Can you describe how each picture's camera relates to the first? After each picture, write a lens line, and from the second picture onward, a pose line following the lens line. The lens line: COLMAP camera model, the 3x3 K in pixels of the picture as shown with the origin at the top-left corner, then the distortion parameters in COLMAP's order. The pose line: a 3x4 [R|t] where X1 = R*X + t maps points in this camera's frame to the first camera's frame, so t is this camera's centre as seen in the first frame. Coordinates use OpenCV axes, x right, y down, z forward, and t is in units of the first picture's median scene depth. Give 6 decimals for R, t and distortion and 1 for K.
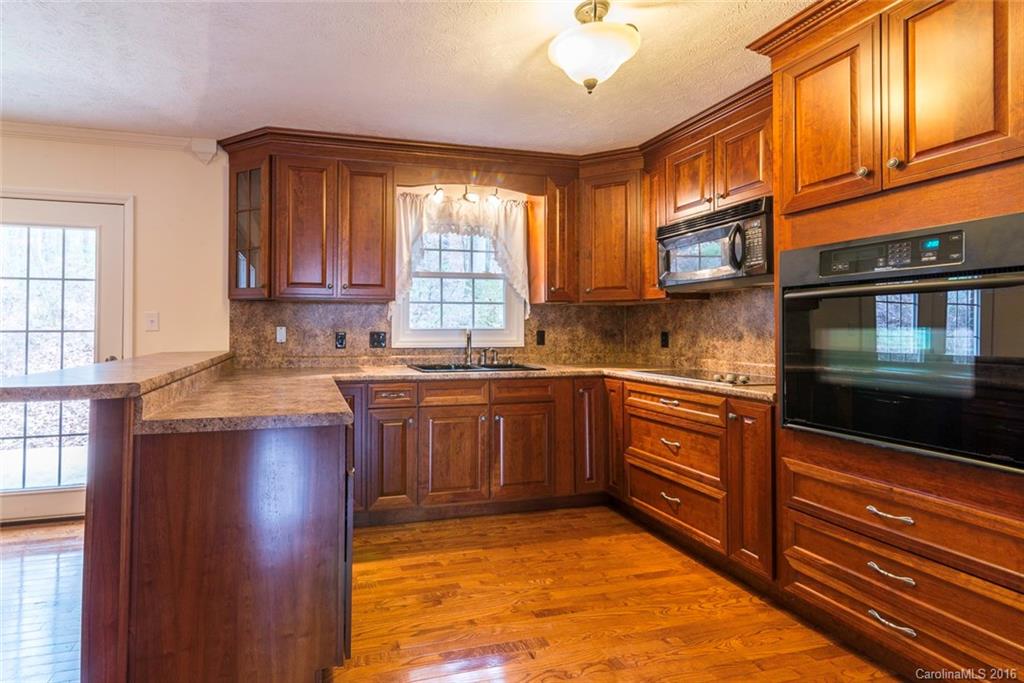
lens RADIAL K [[477.1, 0, 416.5], [0, 477.1, 324.1], [0, 0, 1]] dist [0.004601, -0.001841]
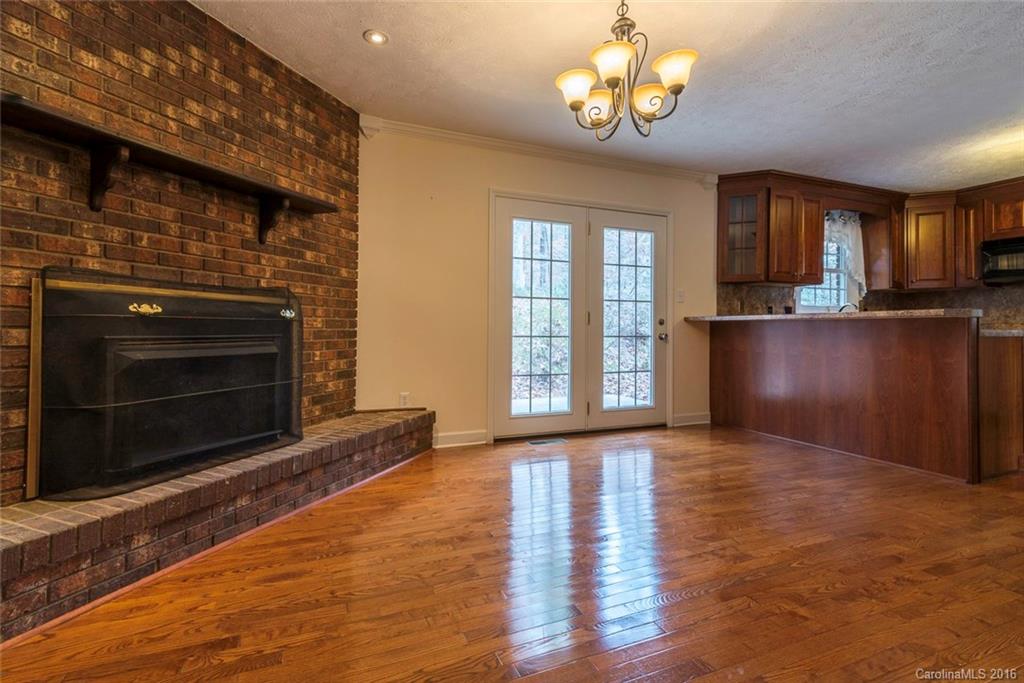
lens RADIAL K [[477.1, 0, 486.4], [0, 477.1, 327.9], [0, 0, 1]] dist [0.004601, -0.001841]
pose [[0.988948, 0.000747, 0.148263, -1.309637], [-0.001555, 0.999985, 0.005332, 0.082394], [-0.148257, -0.005504, 0.988934, -0.357091]]
